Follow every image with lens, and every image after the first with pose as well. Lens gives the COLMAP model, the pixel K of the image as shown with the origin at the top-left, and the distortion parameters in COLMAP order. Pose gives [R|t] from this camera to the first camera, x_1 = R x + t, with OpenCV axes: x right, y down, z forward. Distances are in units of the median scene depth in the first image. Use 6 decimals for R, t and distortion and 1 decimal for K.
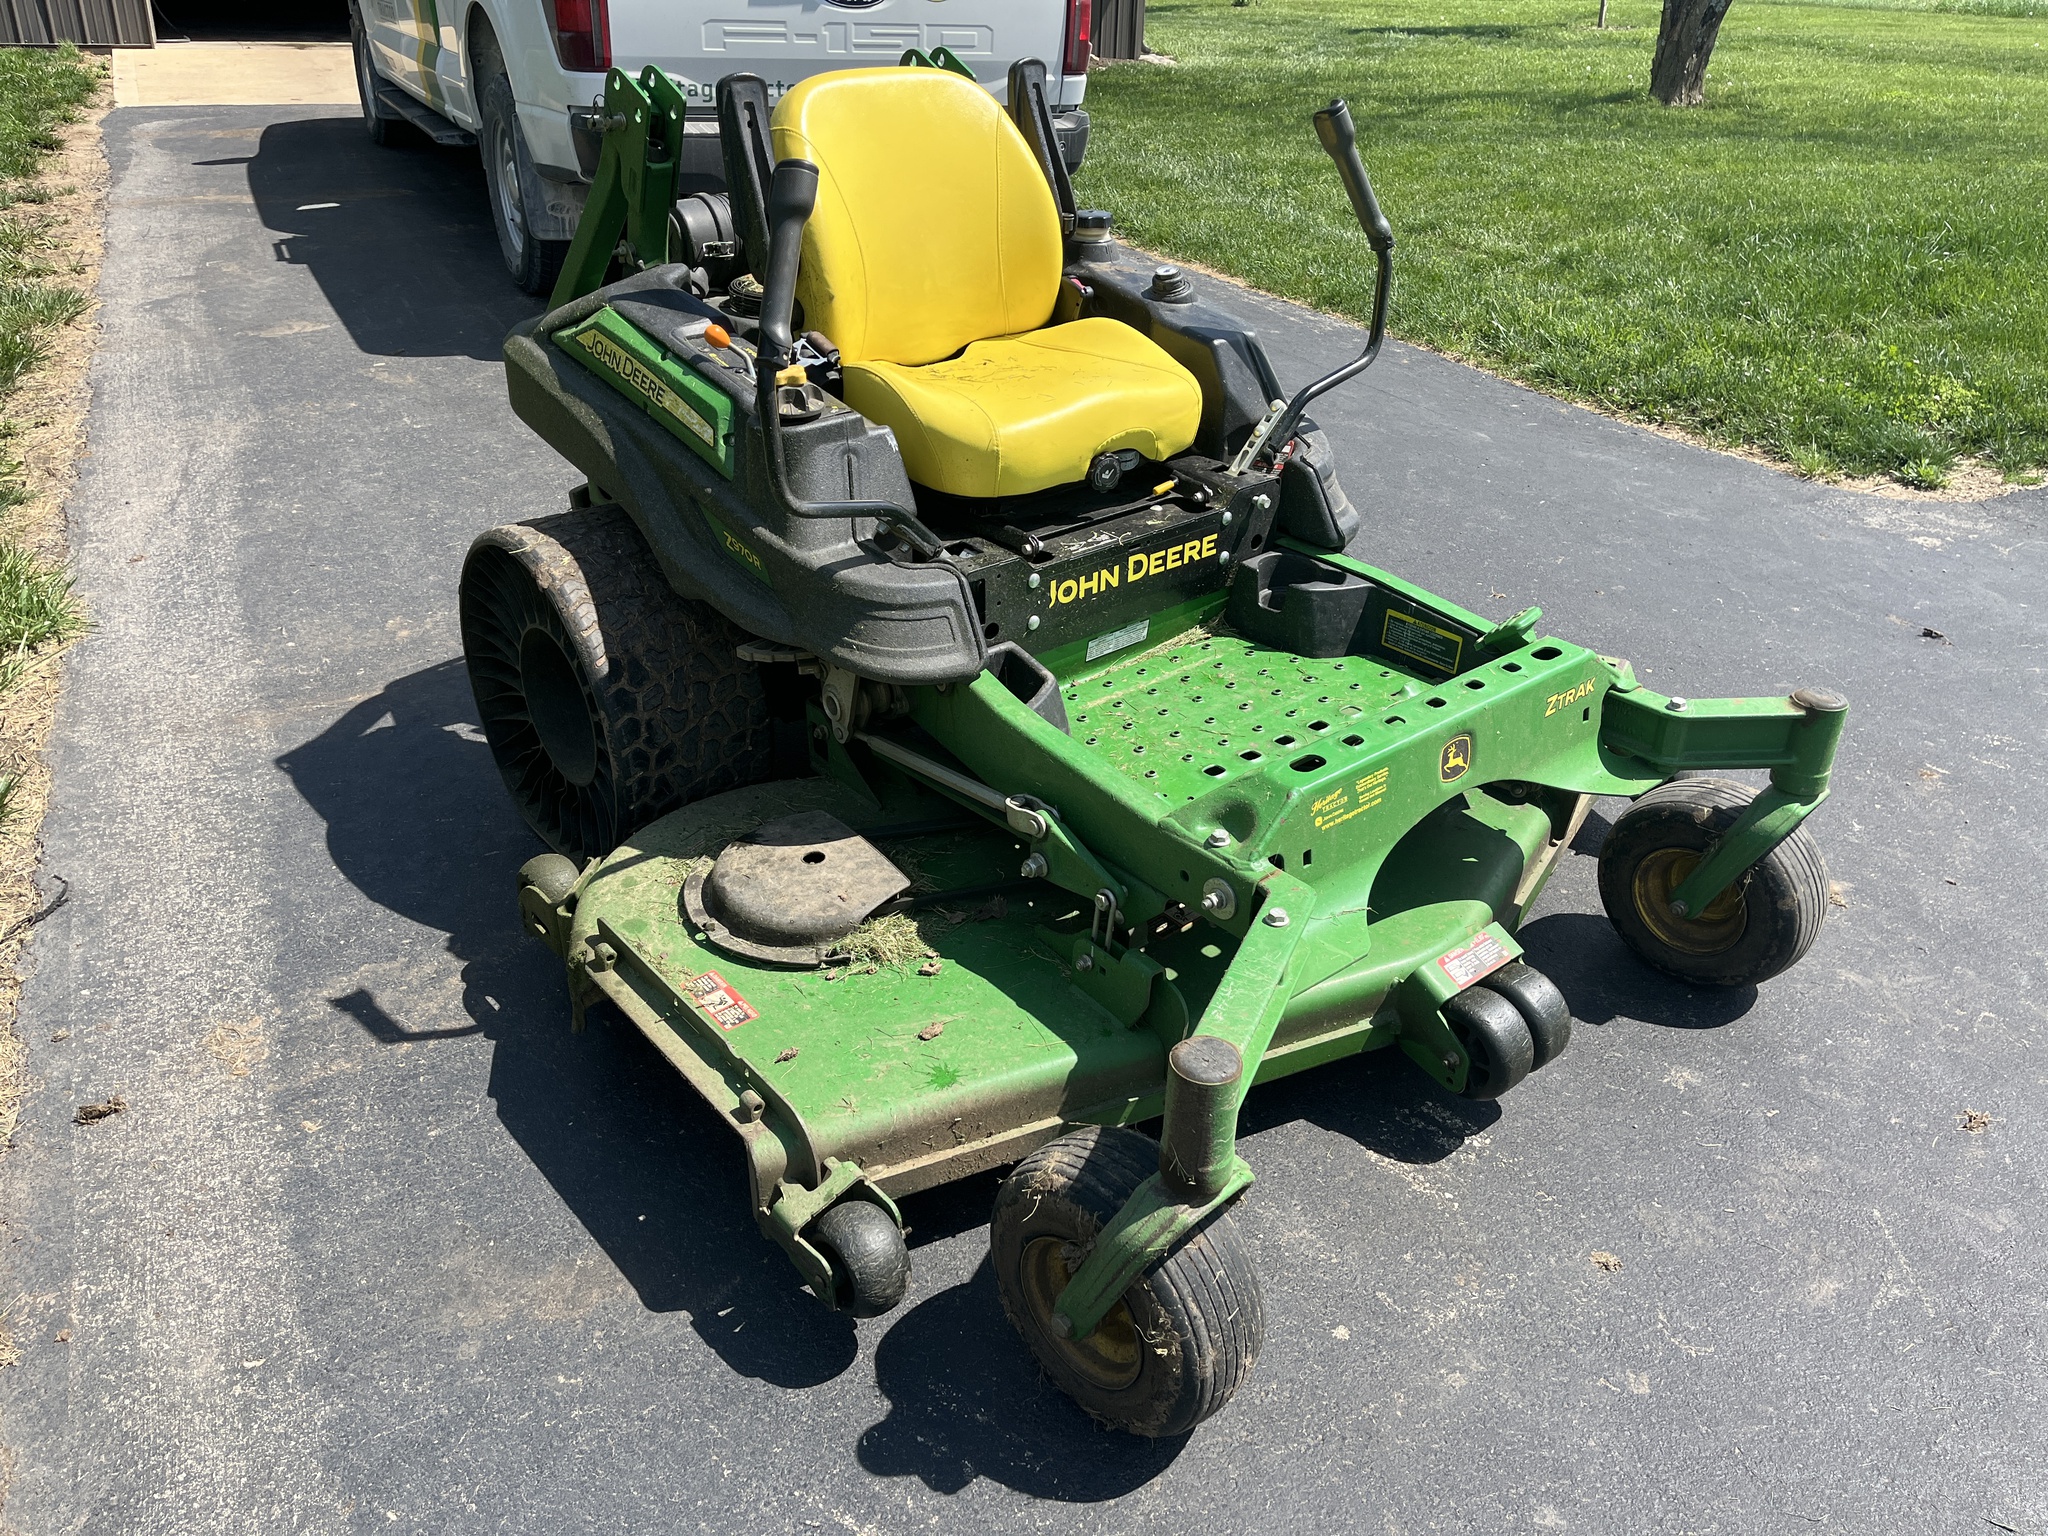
lens RADIAL K [[1549.2, 0, 1031.4], [0, 1549.2, 765.0], [0, 0, 1]] dist [0.071185, -0.095867]
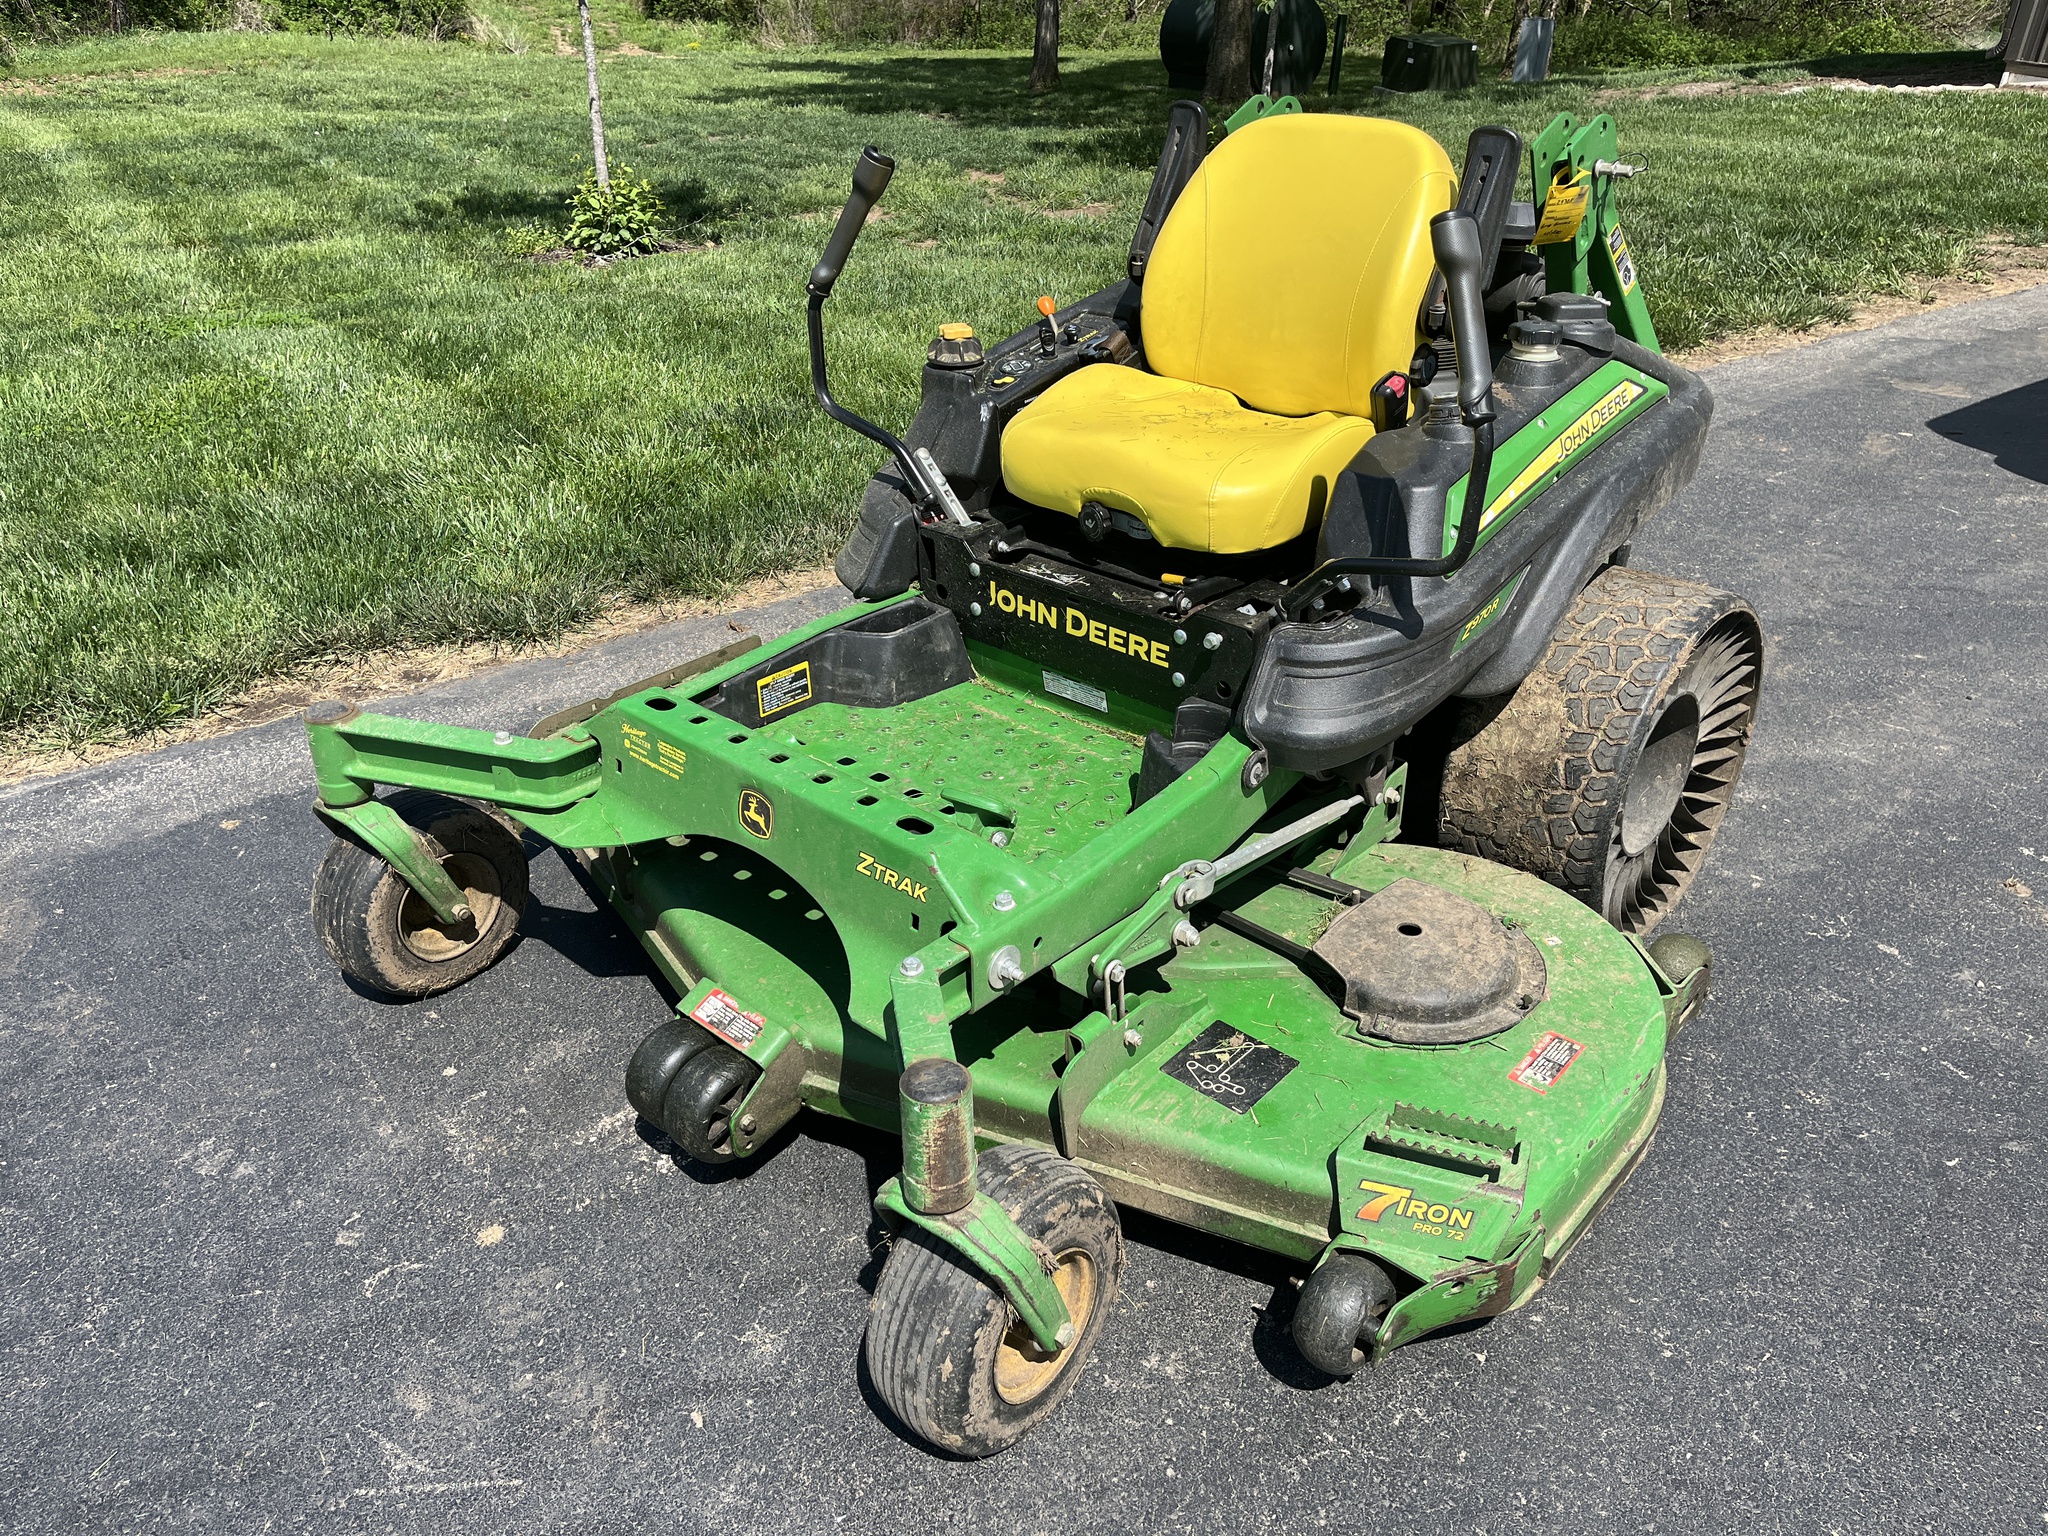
lens RADIAL K [[1549.2, 0, 1027.4], [0, 1549.2, 764.8], [0, 0, 1]] dist [0.071185, -0.095867]
pose [[0.137389, 0.458269, -0.878131, 0.972217], [-0.478900, 0.806765, 0.346099, -0.383036], [0.867052, 0.372987, 0.330306, 0.694836]]
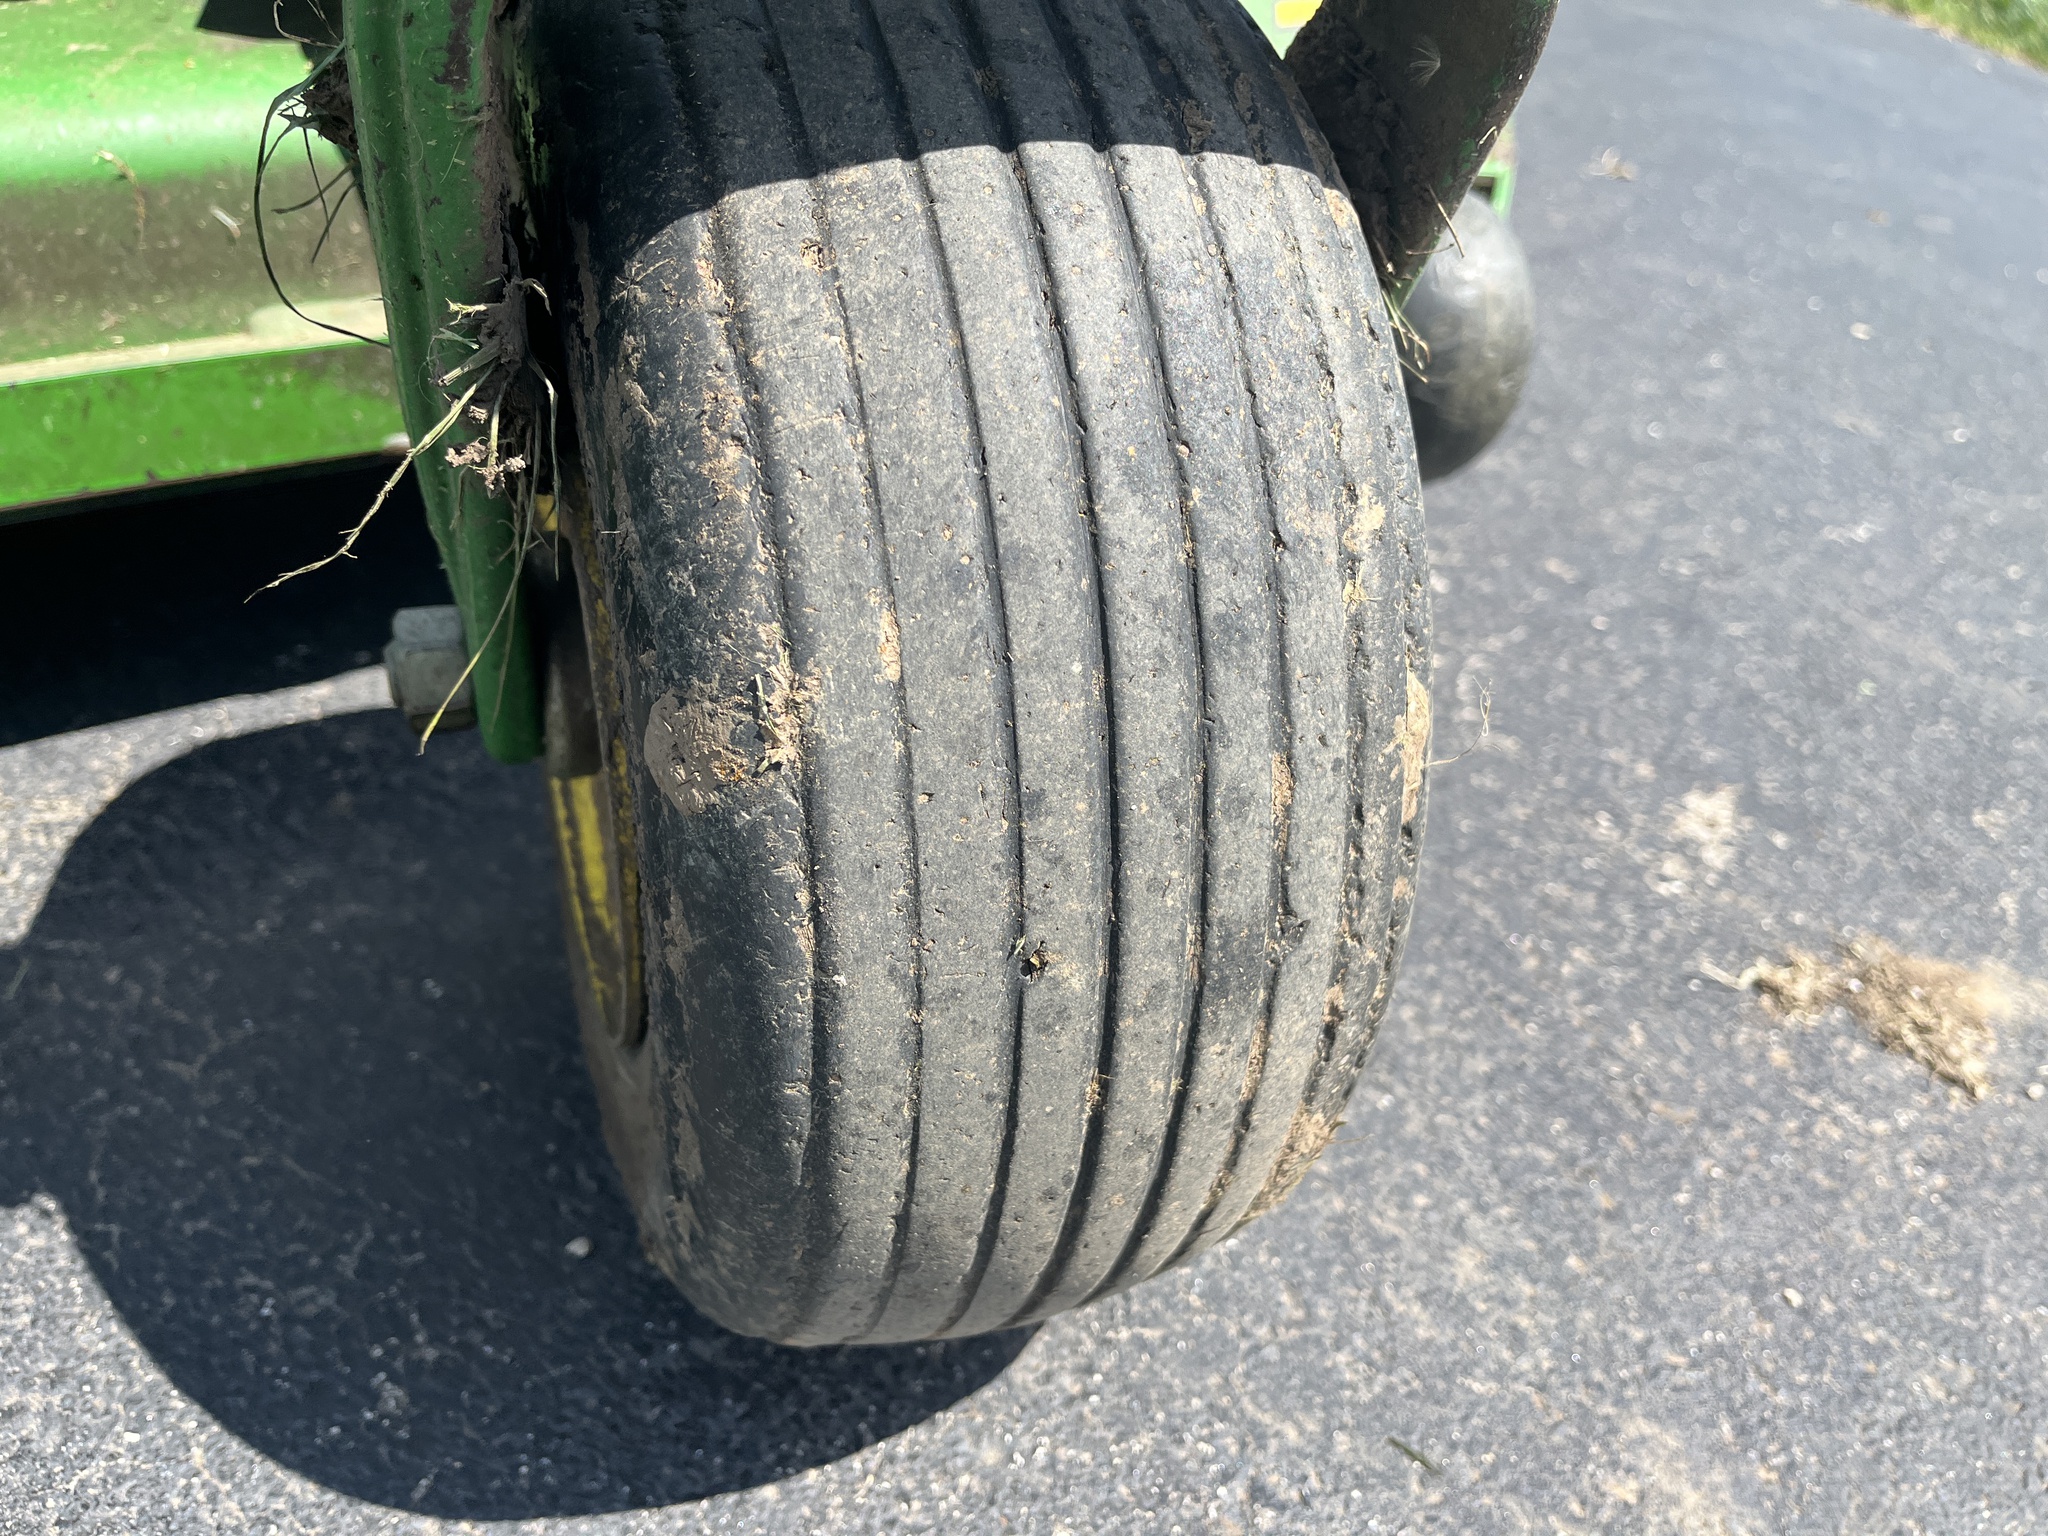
lens RADIAL K [[1549.2, 0, 1021.7], [0, 1549.2, 769.9], [0, 0, 1]] dist [0.071185, -0.095867]
pose [[0.919770, 0.280940, -0.274037, 0.505250], [-0.264215, 0.959579, 0.096947, 0.071766], [0.290197, -0.016764, 0.956820, 0.869719]]
